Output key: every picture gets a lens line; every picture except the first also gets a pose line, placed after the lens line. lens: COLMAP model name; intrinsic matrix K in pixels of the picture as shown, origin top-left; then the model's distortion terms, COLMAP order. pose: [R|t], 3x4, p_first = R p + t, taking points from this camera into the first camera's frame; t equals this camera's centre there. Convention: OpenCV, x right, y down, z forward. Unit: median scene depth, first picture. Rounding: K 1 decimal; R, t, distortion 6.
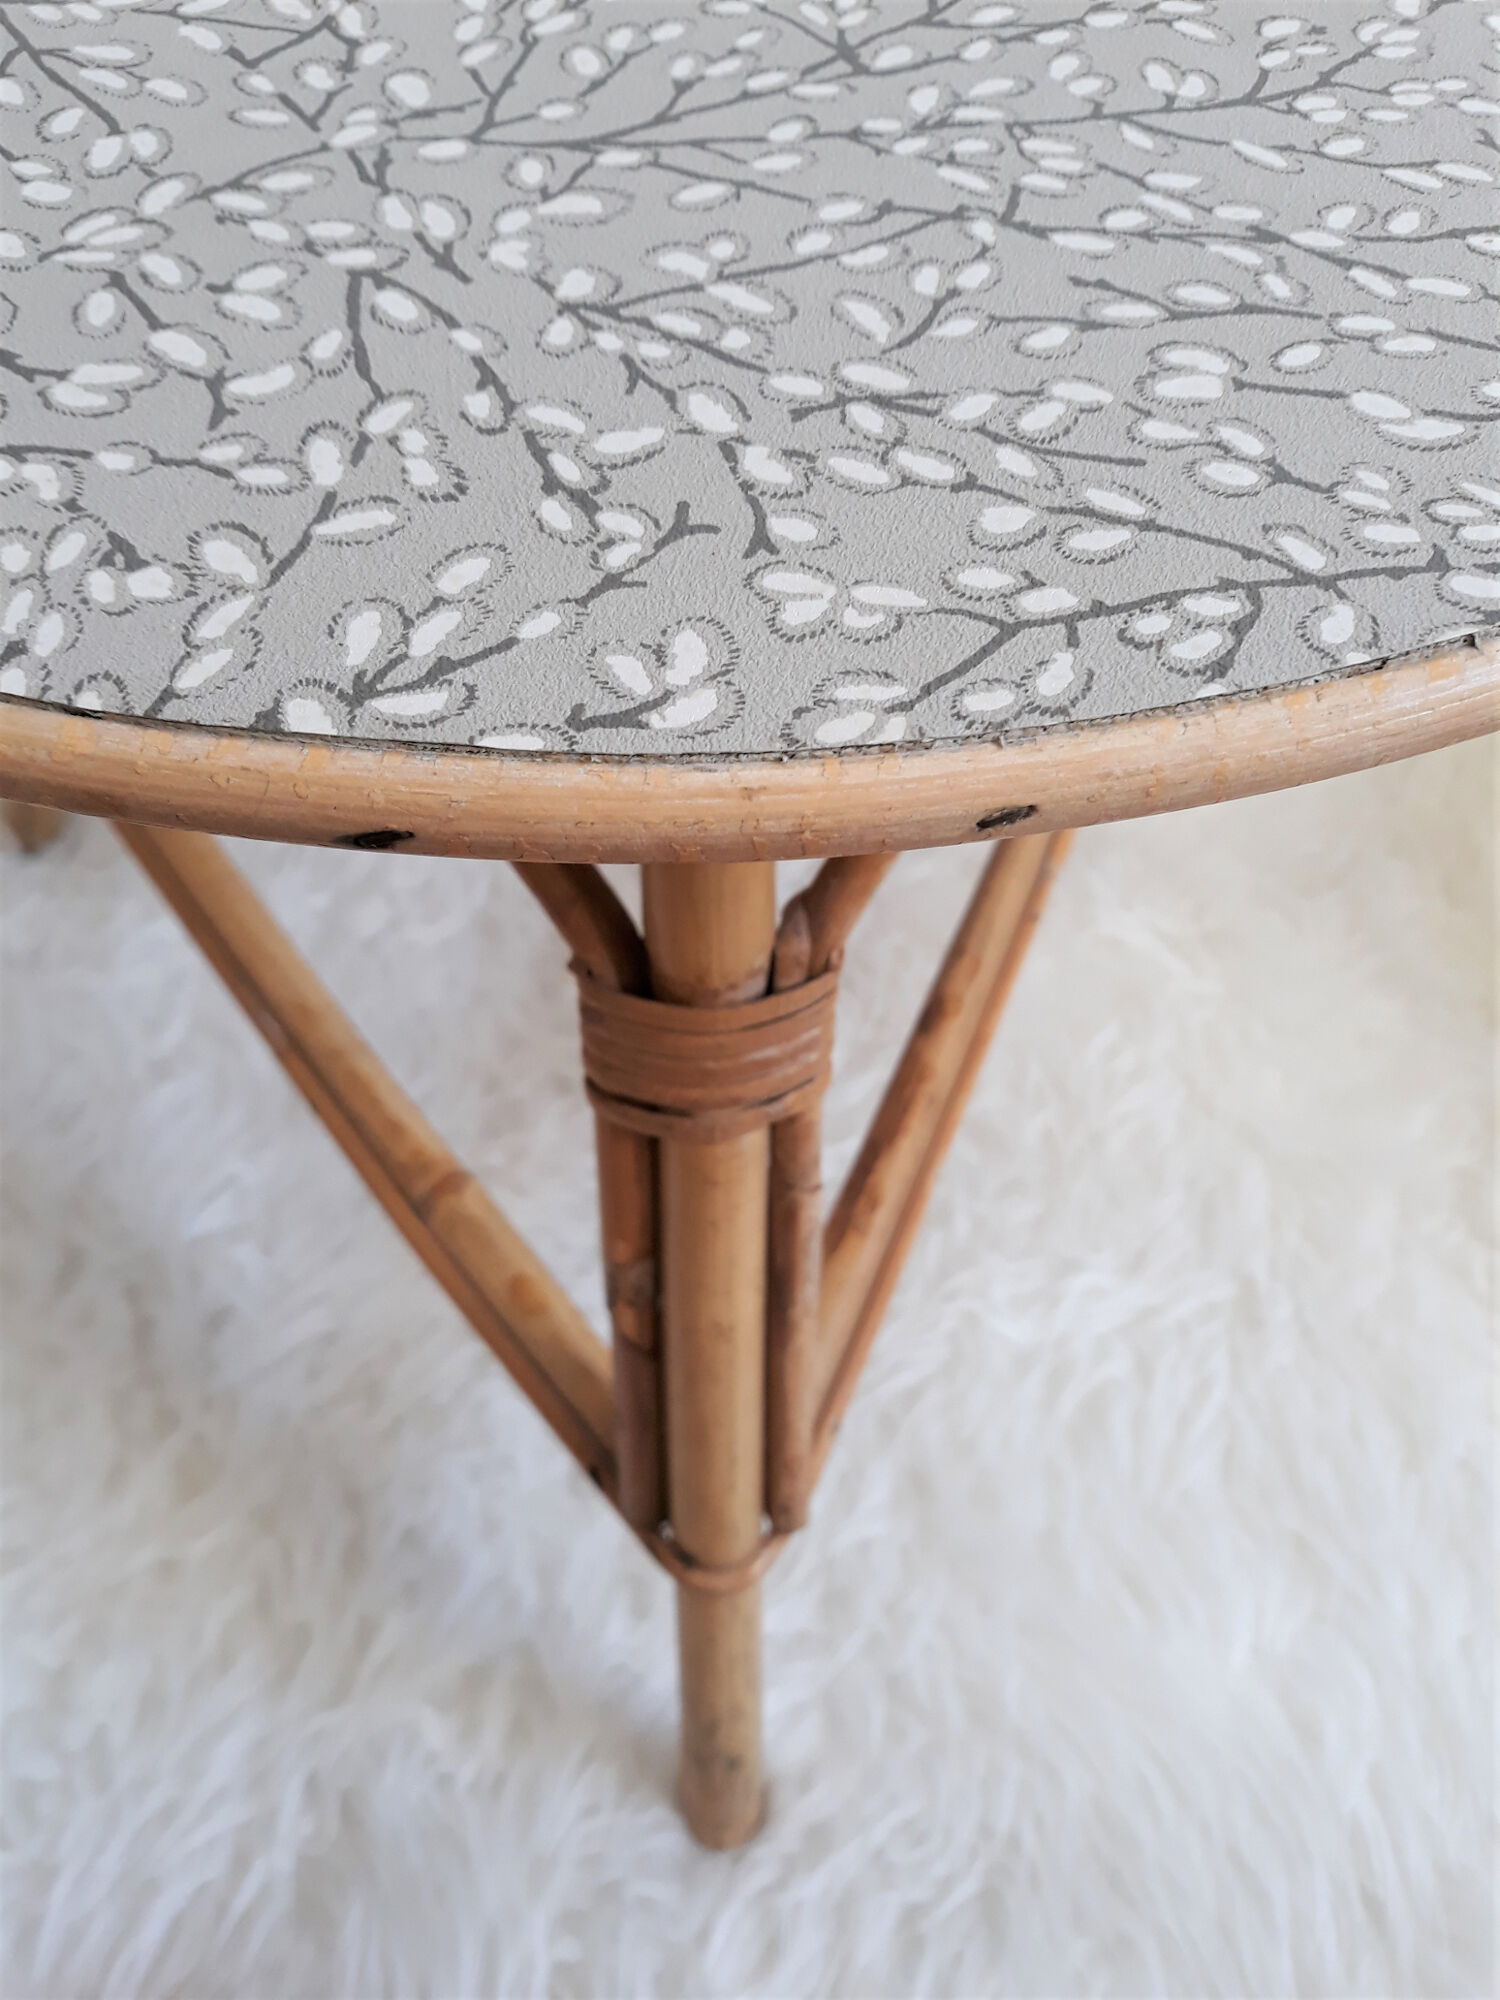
lens RADIAL K [[1847.2, 0, 752.7], [0, 1847.2, 1048.5], [0, 0, 1]] dist [0.107298, -0.616901]
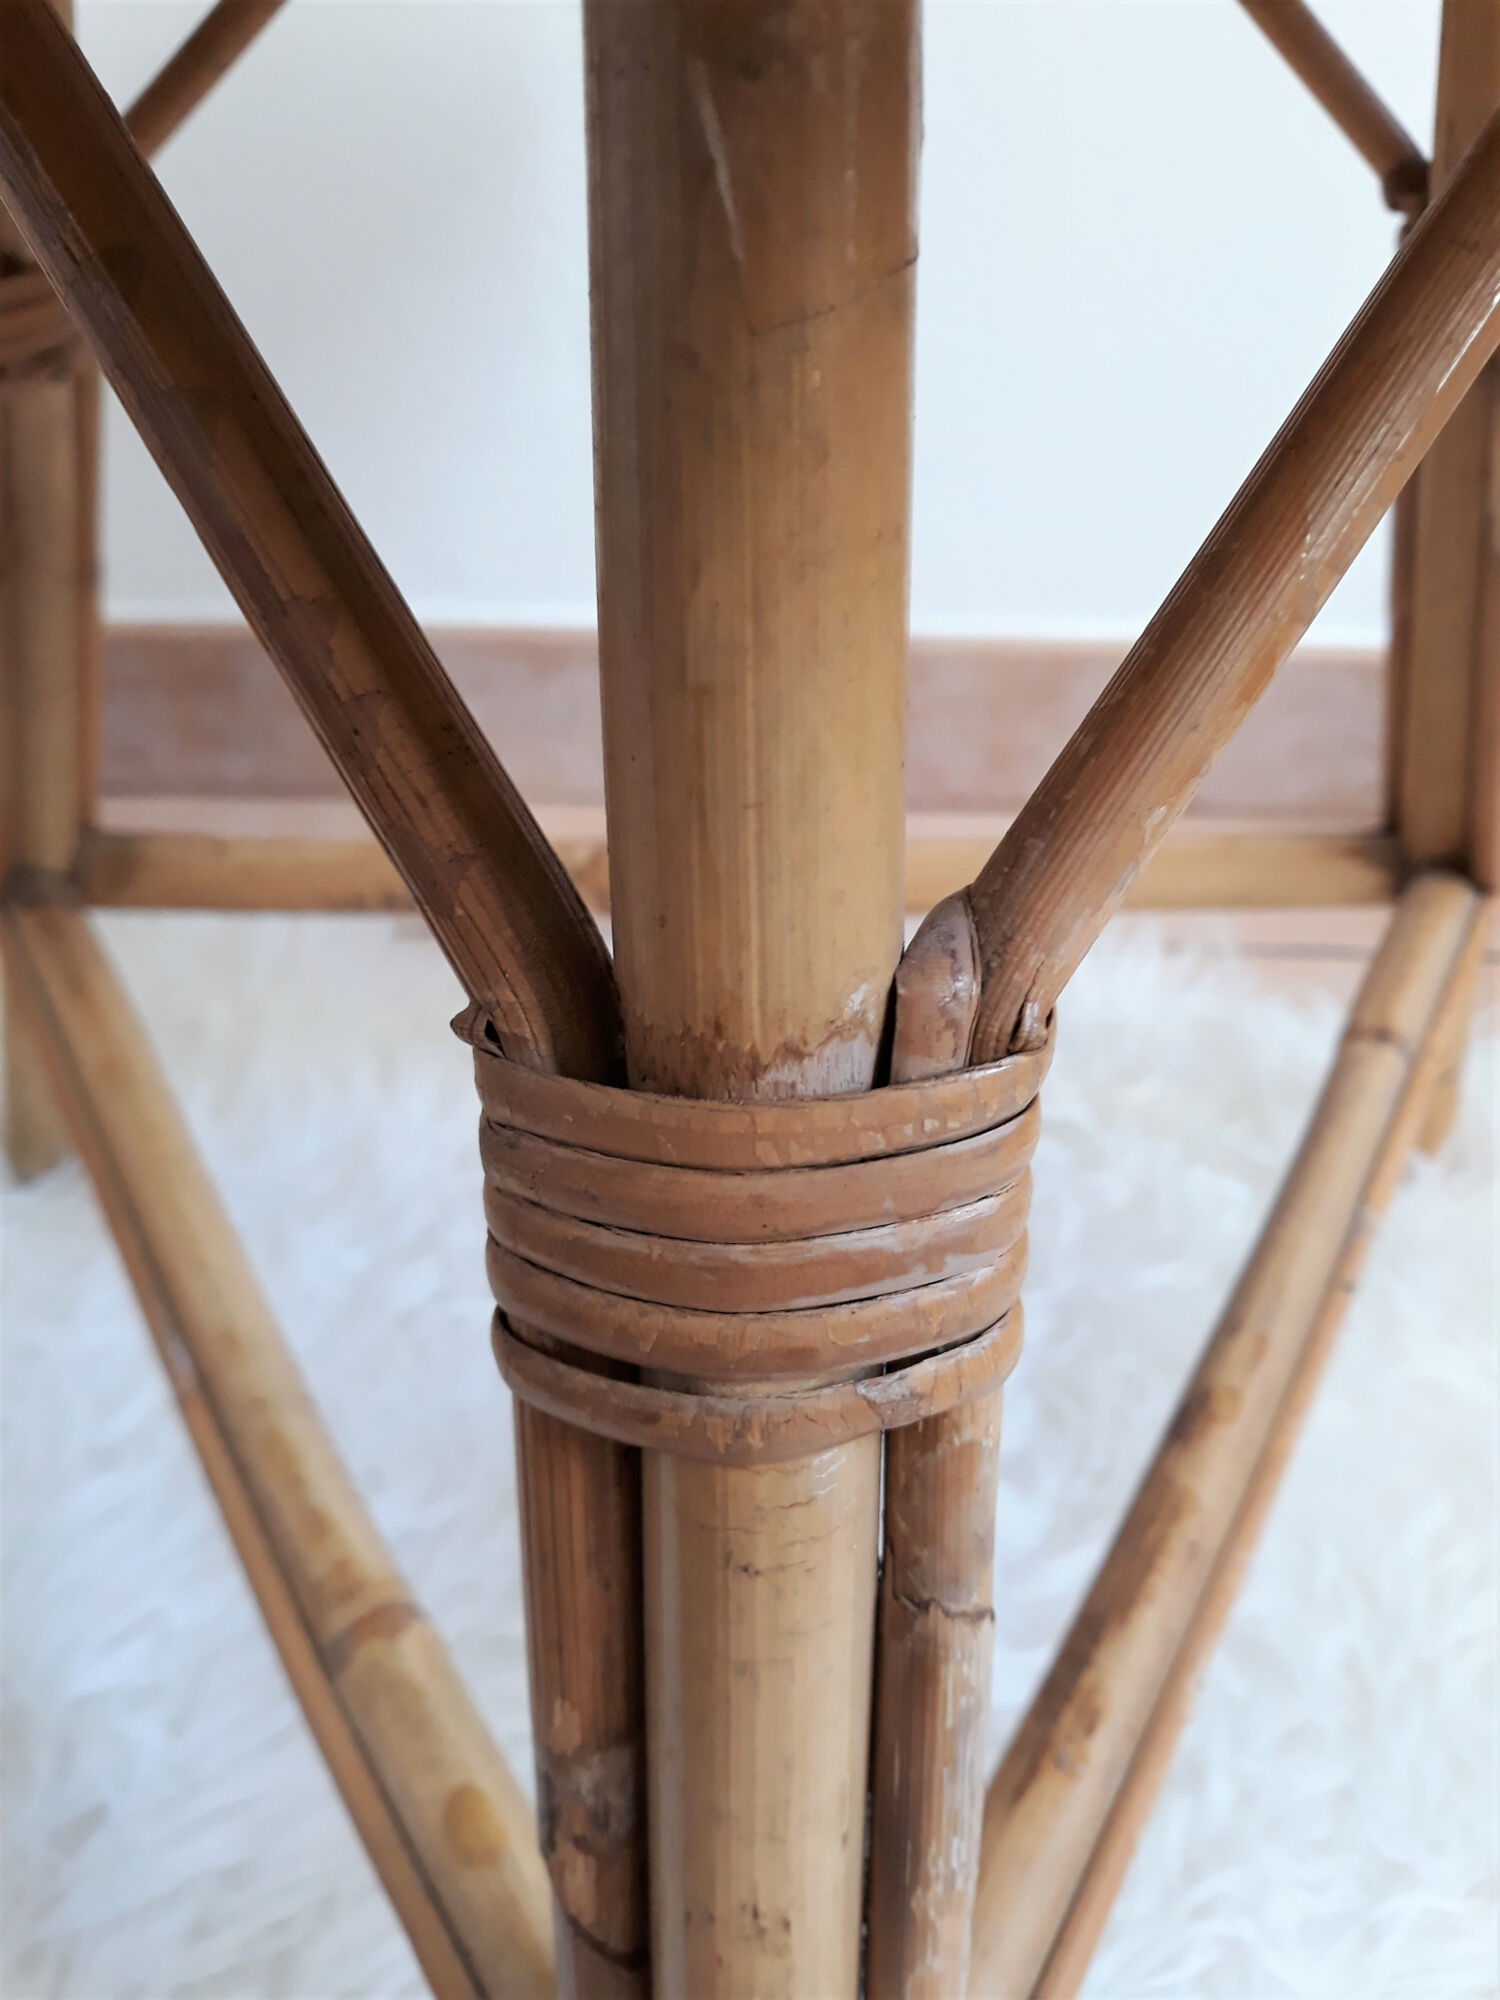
lens RADIAL K [[1737.9, 0, 750.0], [0, 1737.9, 1000.0], [0, 0, 1]] dist [-0.137930, 0.092027]
pose [[0.990466, 0.039246, -0.132047, 0.021611], [-0.083282, 0.934144, -0.347043, 0.065971], [0.109730, 0.354732, 0.928507, 0.421490]]
